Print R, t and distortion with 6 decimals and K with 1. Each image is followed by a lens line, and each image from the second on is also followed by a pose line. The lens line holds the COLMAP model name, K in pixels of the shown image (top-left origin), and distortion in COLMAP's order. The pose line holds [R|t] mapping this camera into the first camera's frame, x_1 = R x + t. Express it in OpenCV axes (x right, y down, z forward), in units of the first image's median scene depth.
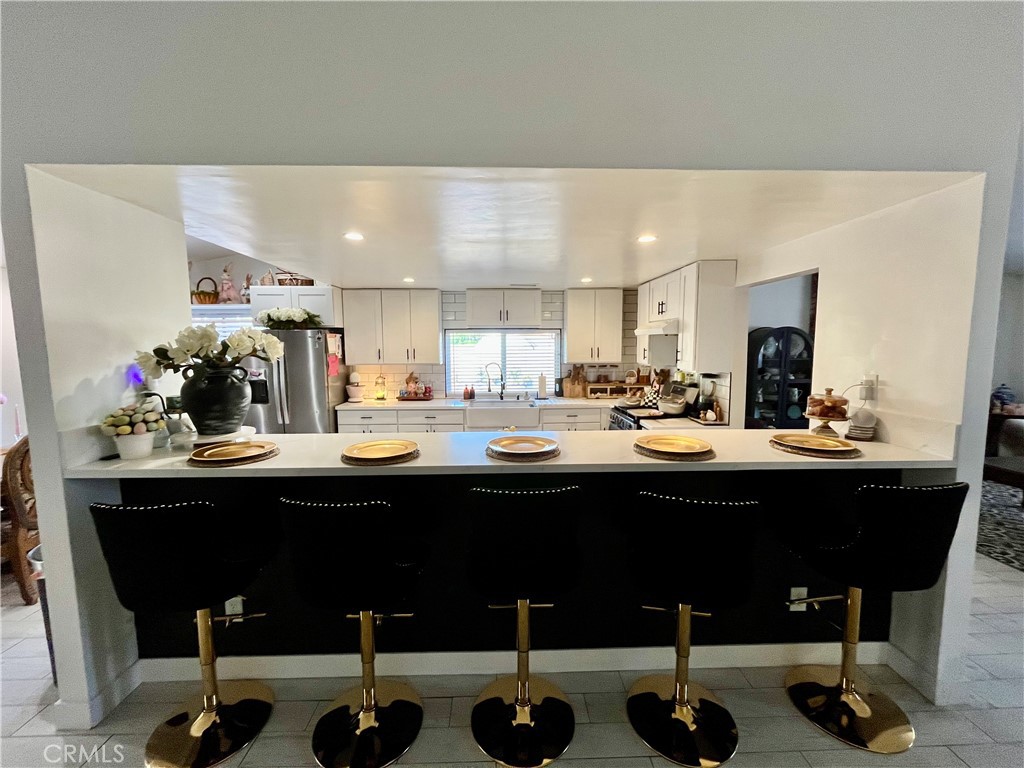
lens RADIAL K [[414.9, 0, 512.0], [0, 414.9, 384.0], [0, 0, 1]] dist [0.000891, 0.000172]
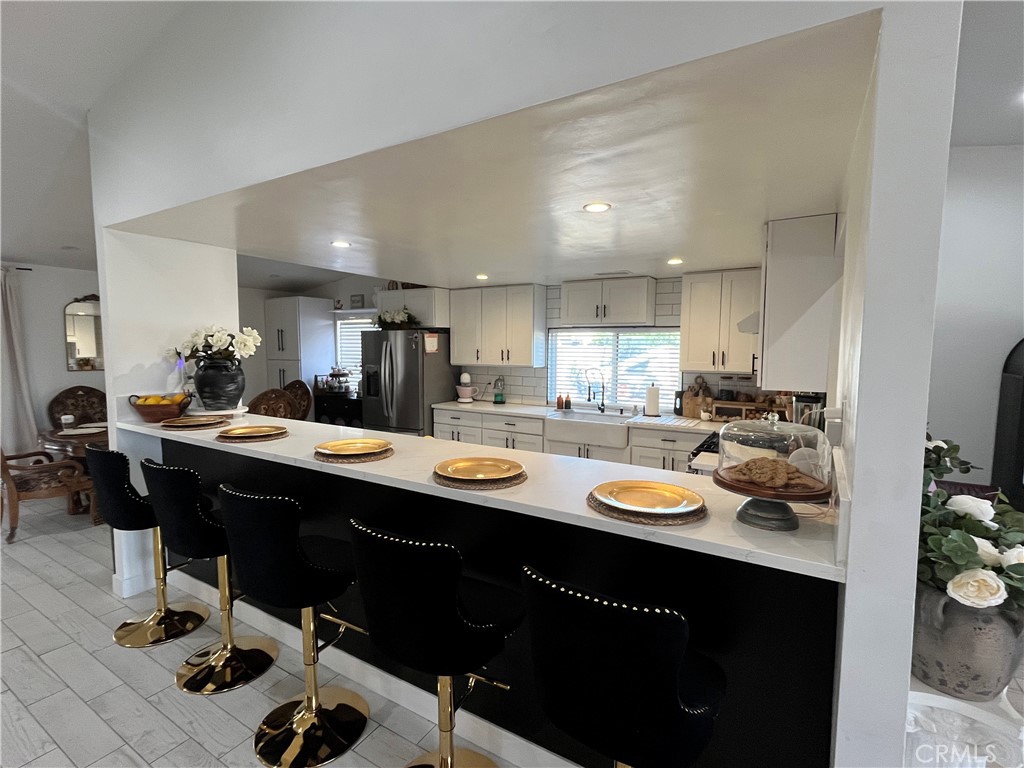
lens RADIAL K [[490.2, 0, 510.6], [0, 490.2, 387.6], [0, 0, 1]] dist [0.001481, -0.000410]
pose [[0.840606, 0.057093, -0.538630, 0.361595], [-0.062815, 0.997995, 0.007753, -0.008449], [0.537993, 0.027317, 0.842507, 0.077476]]
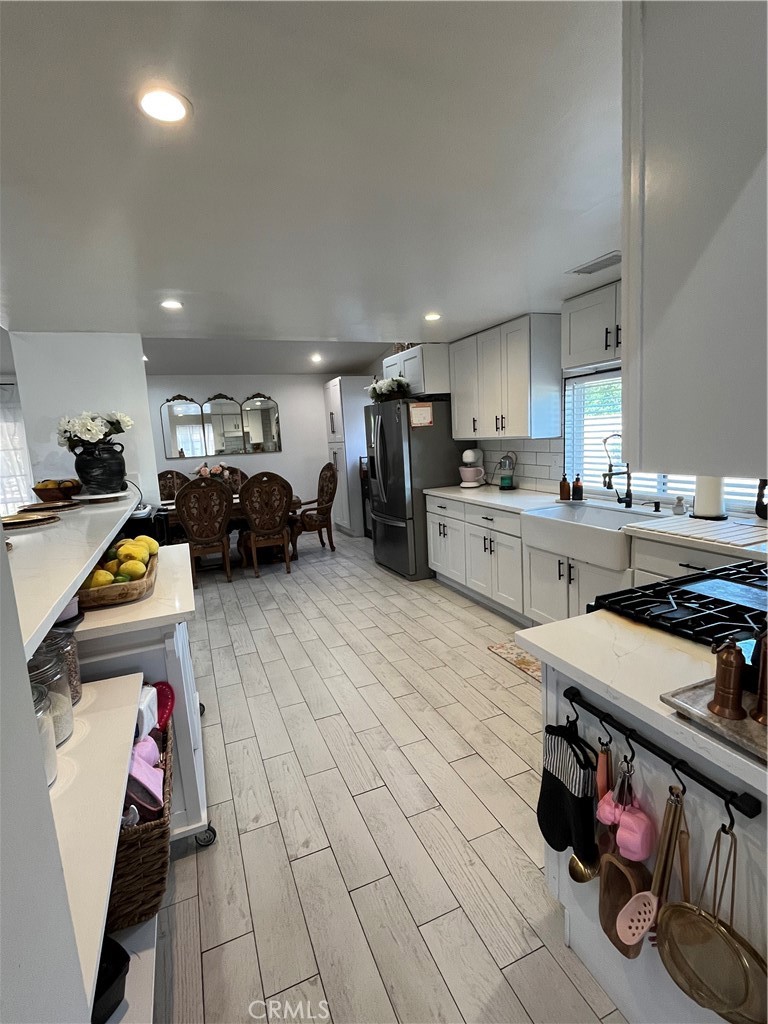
lens RADIAL K [[490.2, 0, 382.8], [0, 490.2, 512.1], [0, 0, 1]] dist [0.001481, -0.000410]
pose [[0.357567, 0.132213, -0.924481, 0.444640], [-0.034273, 0.991119, 0.128487, -0.024172], [0.933258, -0.014258, 0.358923, 0.524261]]
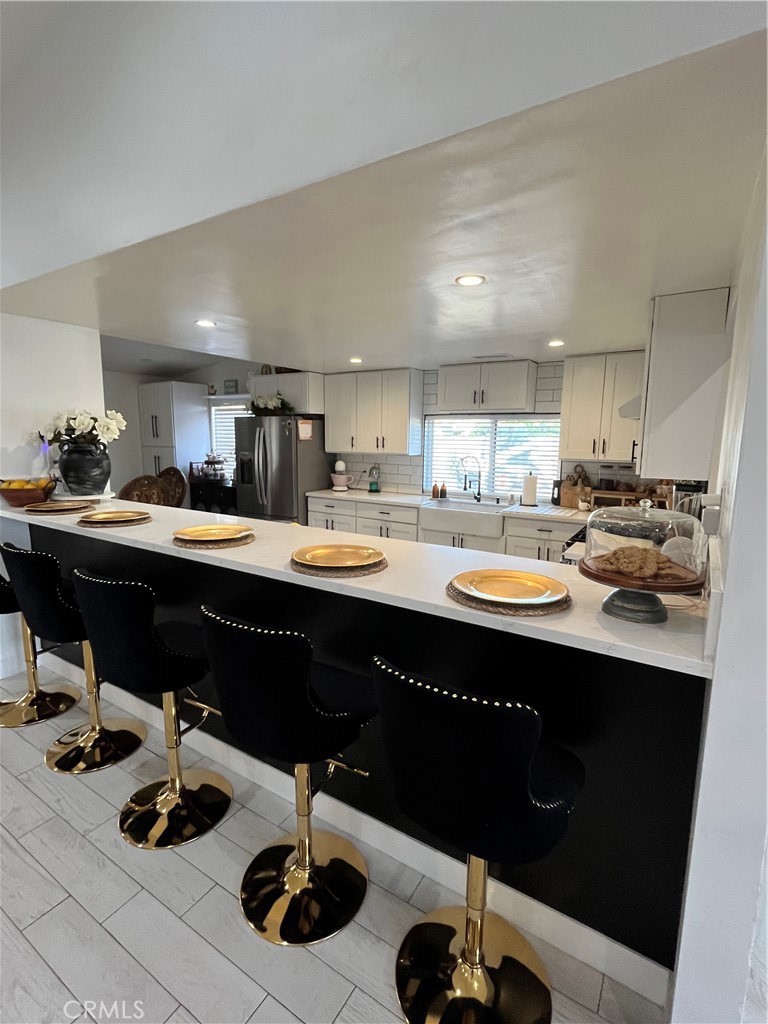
lens RADIAL K [[490.2, 0, 382.8], [0, 490.2, 512.1], [0, 0, 1]] dist [0.001481, -0.000410]
pose [[0.829920, 0.101641, -0.548545, 0.365224], [-0.069684, 0.994449, 0.078834, -0.005253], [0.553513, -0.027201, 0.832396, 0.098584]]
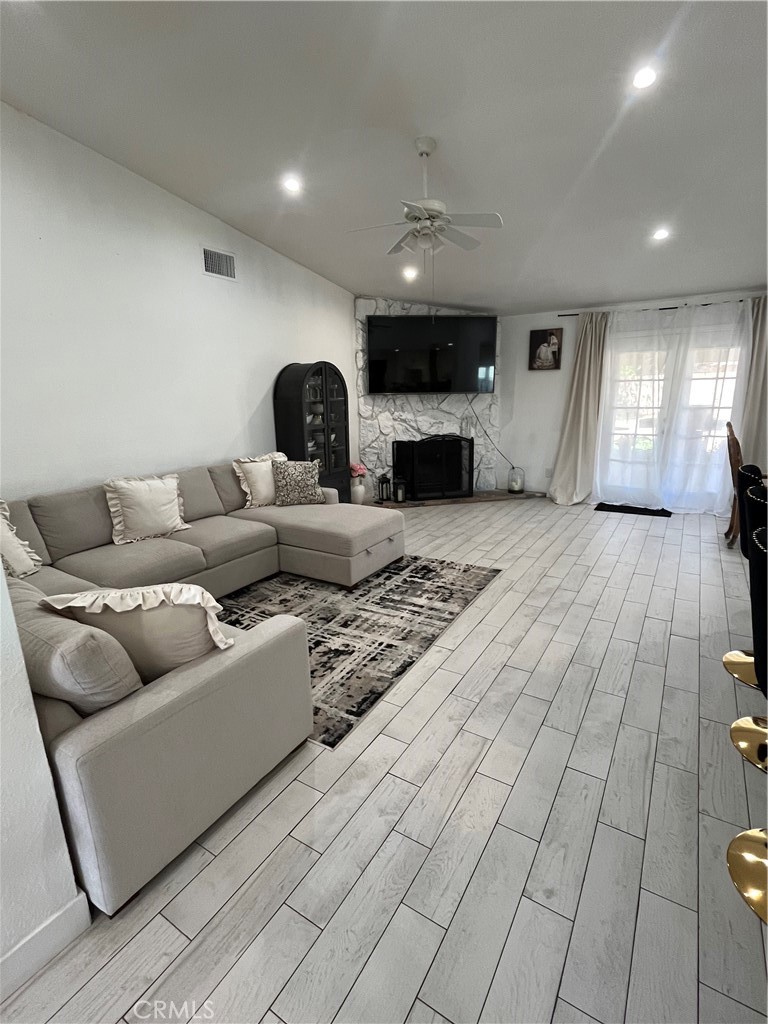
lens RADIAL K [[490.2, 0, 382.8], [0, 490.2, 512.1], [0, 0, 1]] dist [0.001481, -0.000410]
pose [[-0.552230, 0.219049, -0.804400, 0.345036], [-0.050490, 0.954307, 0.294532, -0.002211], [0.832162, 0.203264, -0.515937, 0.229372]]
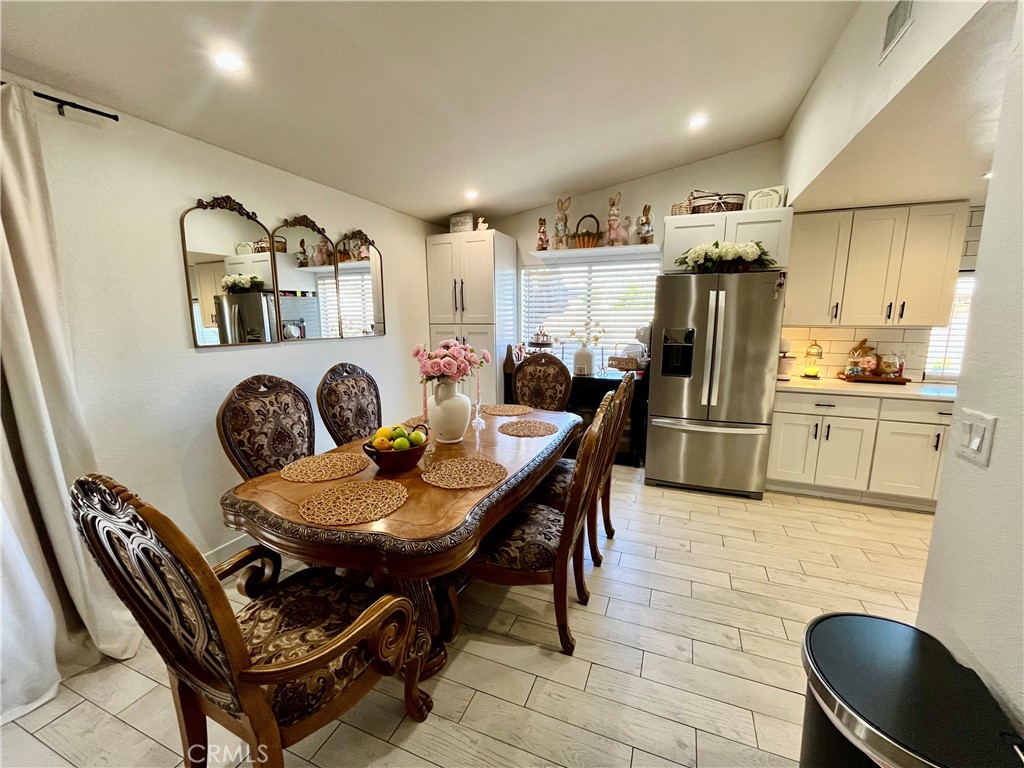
lens RADIAL K [[414.9, 0, 512.0], [0, 414.9, 384.0], [0, 0, 1]] dist [0.000891, 0.000172]
pose [[0.916841, 0.069999, -0.393069, -0.518307], [-0.041330, 0.995861, 0.080943, 0.012660], [0.397108, -0.057966, 0.915939, 0.174124]]
